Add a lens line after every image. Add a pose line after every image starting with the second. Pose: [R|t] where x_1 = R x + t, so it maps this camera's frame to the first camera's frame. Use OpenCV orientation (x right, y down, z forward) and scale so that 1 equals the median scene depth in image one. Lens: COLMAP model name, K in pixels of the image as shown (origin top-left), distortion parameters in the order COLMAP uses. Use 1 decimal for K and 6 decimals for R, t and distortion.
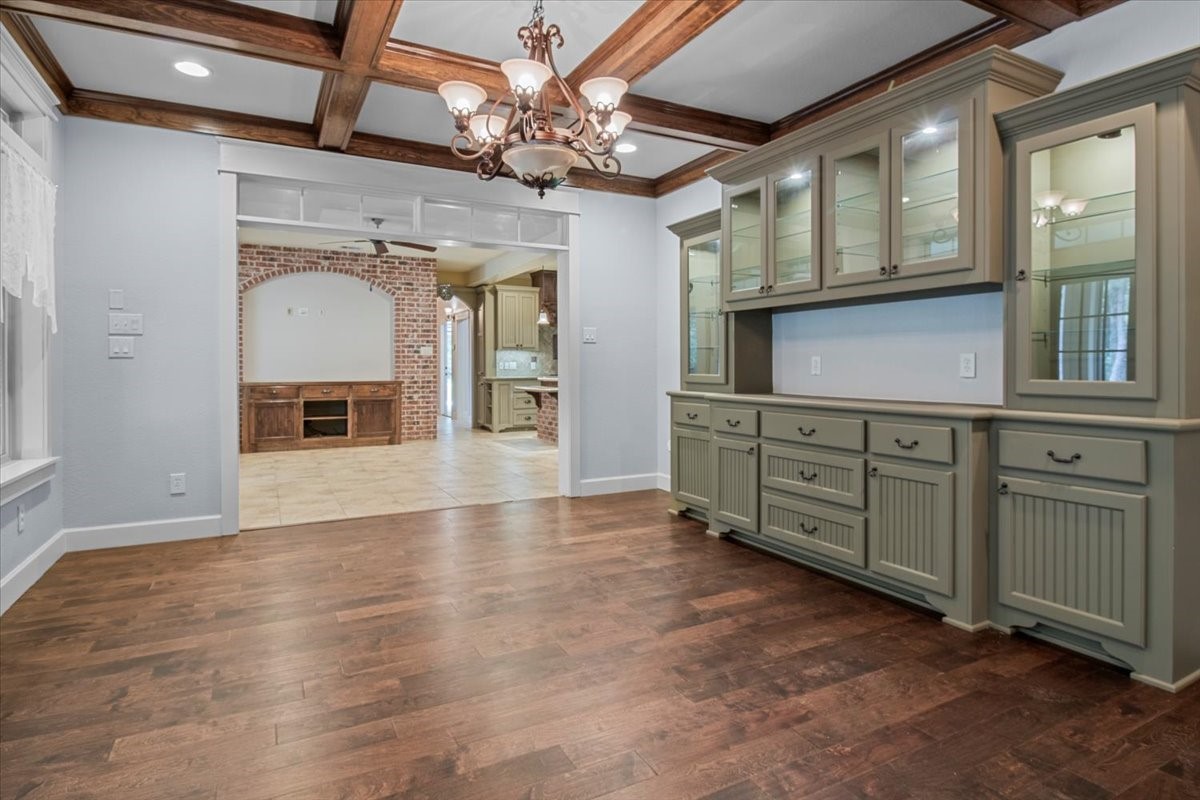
lens RADIAL K [[649.5, 0, 605.9], [0, 649.5, 368.9], [0, 0, 1]] dist [-0.000508, -0.000874]
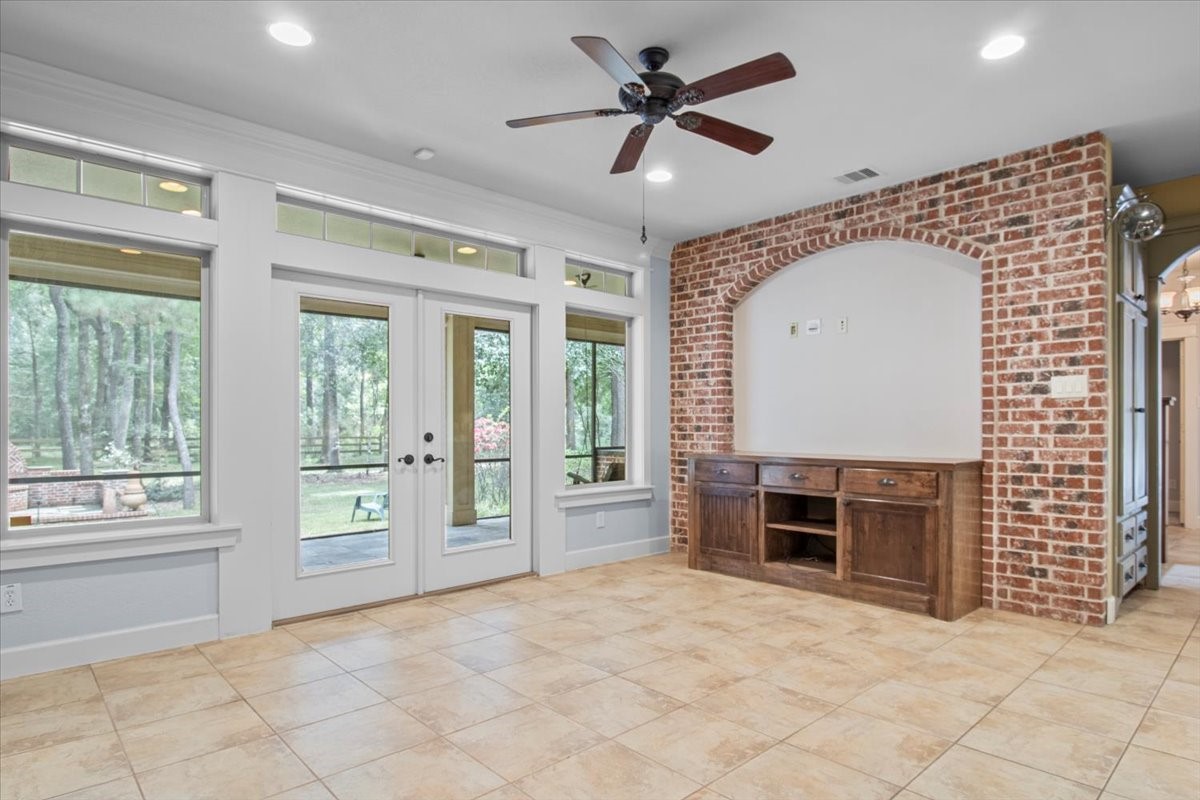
lens RADIAL K [[656.4, 0, 581.3], [0, 656.4, 427.9], [0, 0, 1]] dist [-0.007007, -0.003614]
pose [[0.261298, 0.003342, -0.965252, 0.014819], [-0.006040, 0.999980, 0.001827, -0.002643], [0.965239, 0.005352, 0.261313, 0.638852]]
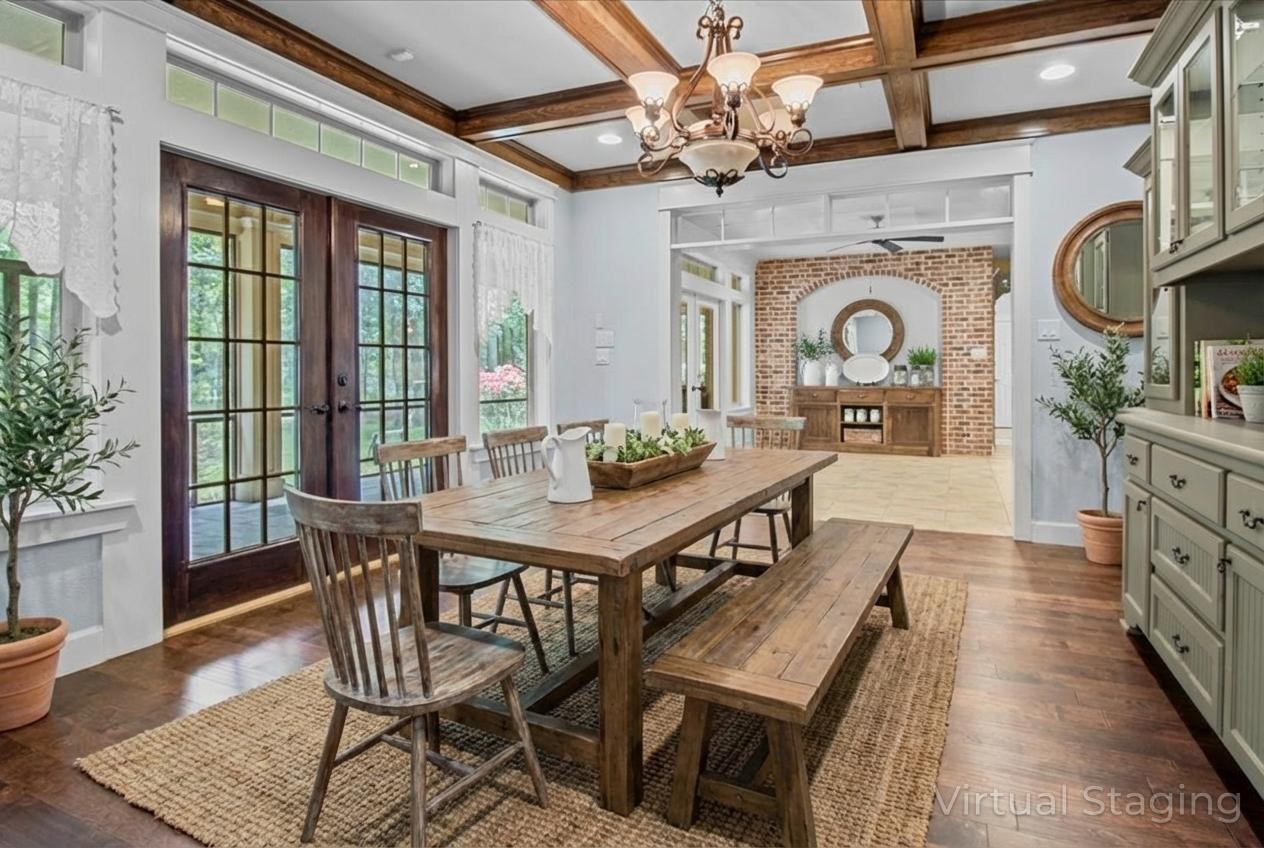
lens RADIAL K [[684.1, 0, 634.2], [0, 684.1, 372.7], [0, 0, 1]] dist [-0.000508, -0.000874]
pose [[0.609851, 0.002980, -0.792510, 0.170743], [-0.003964, 0.999992, 0.000710, -0.000468], [0.792506, 0.002709, 0.609858, 0.076576]]
